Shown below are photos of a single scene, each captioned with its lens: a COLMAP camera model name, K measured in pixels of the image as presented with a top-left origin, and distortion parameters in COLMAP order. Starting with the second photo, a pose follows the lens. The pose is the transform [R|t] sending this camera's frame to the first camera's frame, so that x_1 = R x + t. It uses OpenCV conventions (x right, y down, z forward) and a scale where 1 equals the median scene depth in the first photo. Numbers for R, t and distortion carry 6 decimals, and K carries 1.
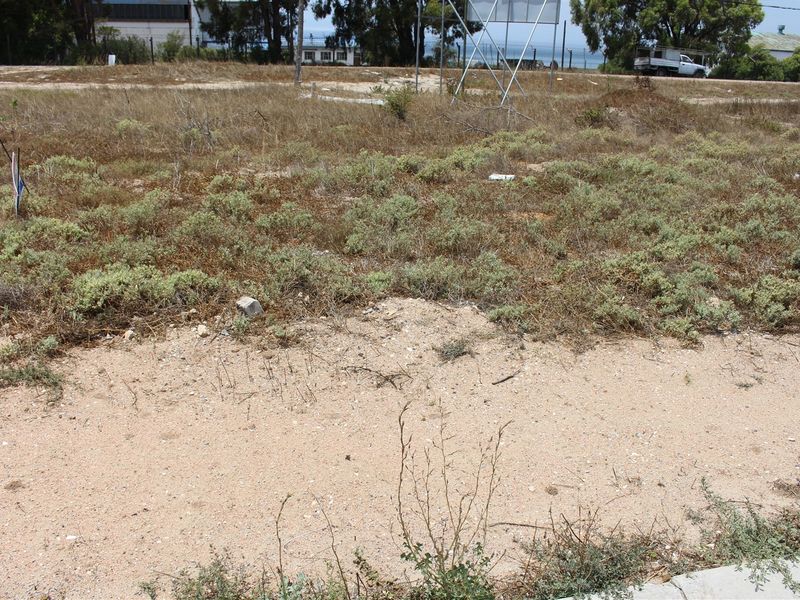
lens RADIAL K [[745.5, 0, 389.9], [0, 745.5, 300.3], [0, 0, 1]] dist [-0.144727, 0.108377]
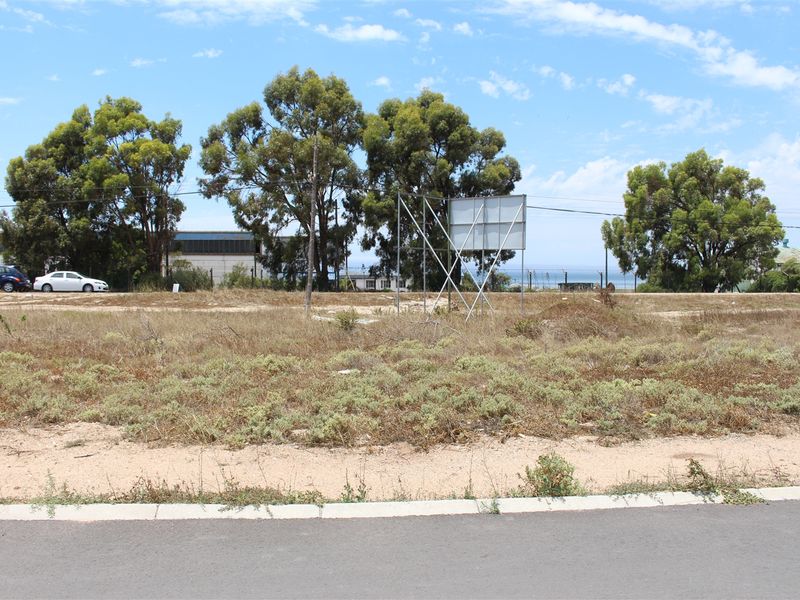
lens RADIAL K [[745.5, 0, 388.8], [0, 745.5, 288.7], [0, 0, 1]] dist [-0.144727, 0.108377]
pose [[0.993388, -0.019936, -0.113059, 0.256990], [-0.016137, 0.950783, -0.309438, 0.059941], [0.113664, 0.309217, 0.944174, -0.147638]]
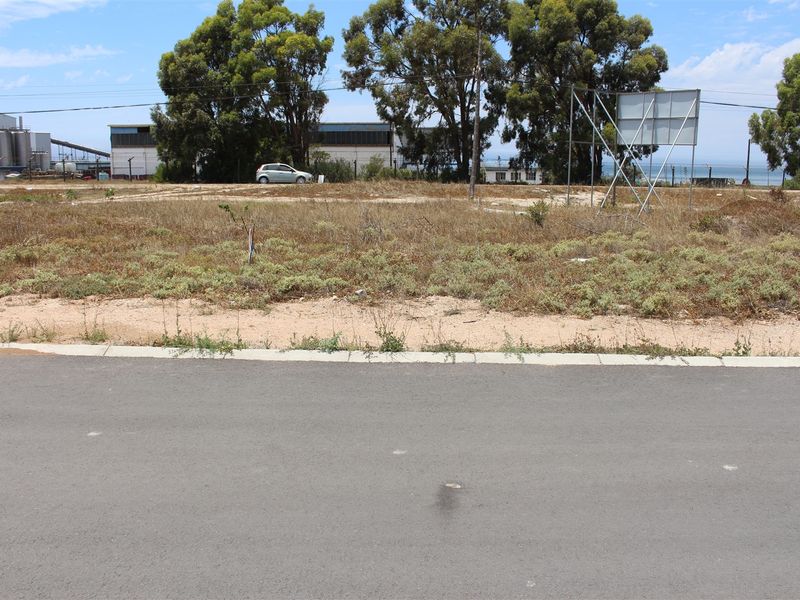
lens RADIAL K [[745.5, 0, 395.7], [0, 745.5, 293.6], [0, 0, 1]] dist [-0.144727, 0.108377]
pose [[0.967630, 0.023018, -0.251321, 0.116957], [-0.064068, 0.985613, -0.156405, 0.090825], [0.244105, 0.167443, 0.955183, -0.259627]]
